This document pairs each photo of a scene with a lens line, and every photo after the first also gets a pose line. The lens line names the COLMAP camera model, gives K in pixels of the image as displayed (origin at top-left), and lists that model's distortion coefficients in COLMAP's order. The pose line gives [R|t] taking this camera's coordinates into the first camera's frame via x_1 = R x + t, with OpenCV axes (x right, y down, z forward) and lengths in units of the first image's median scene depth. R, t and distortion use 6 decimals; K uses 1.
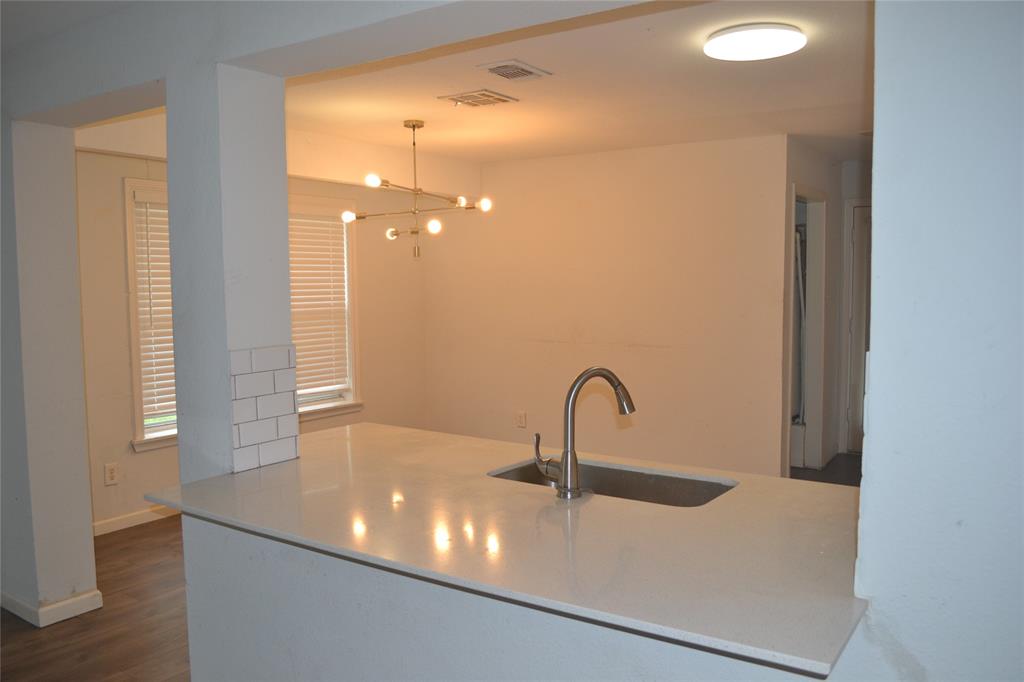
lens RADIAL K [[836.7, 0, 500.7], [0, 836.7, 344.7], [0, 0, 1]] dist [-0.072354, 0.014044]
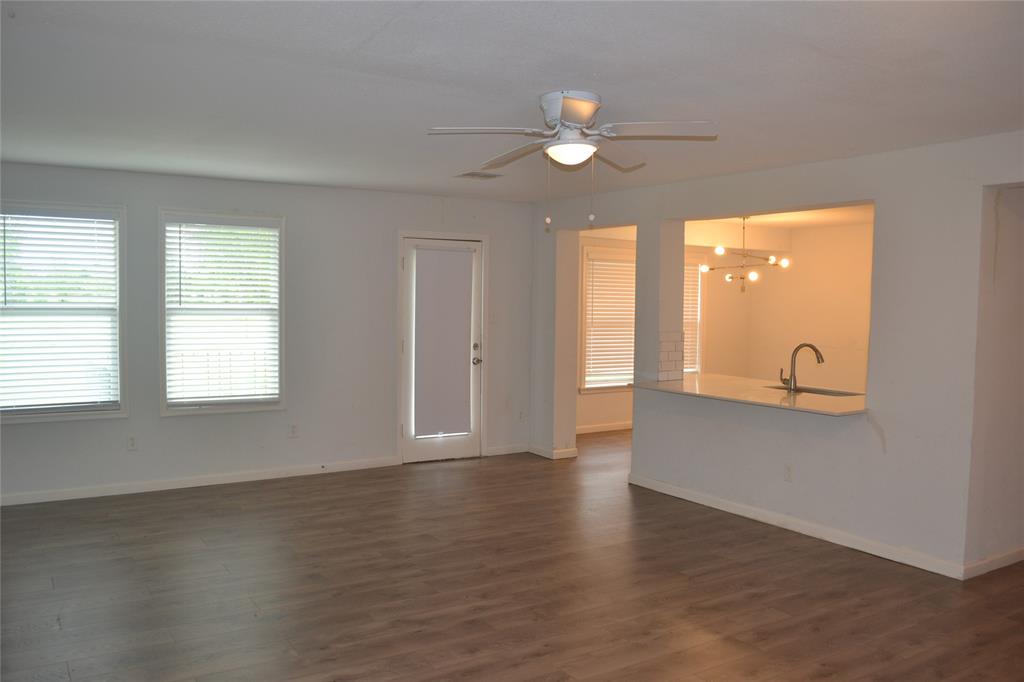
lens RADIAL K [[836.7, 0, 500.7], [0, 836.7, 344.7], [0, 0, 1]] dist [-0.072354, 0.014044]
pose [[0.920919, 0.043970, -0.387265, 0.112172], [-0.052790, 0.998532, -0.012161, 0.053784], [0.386161, 0.031644, 0.921888, -0.806138]]
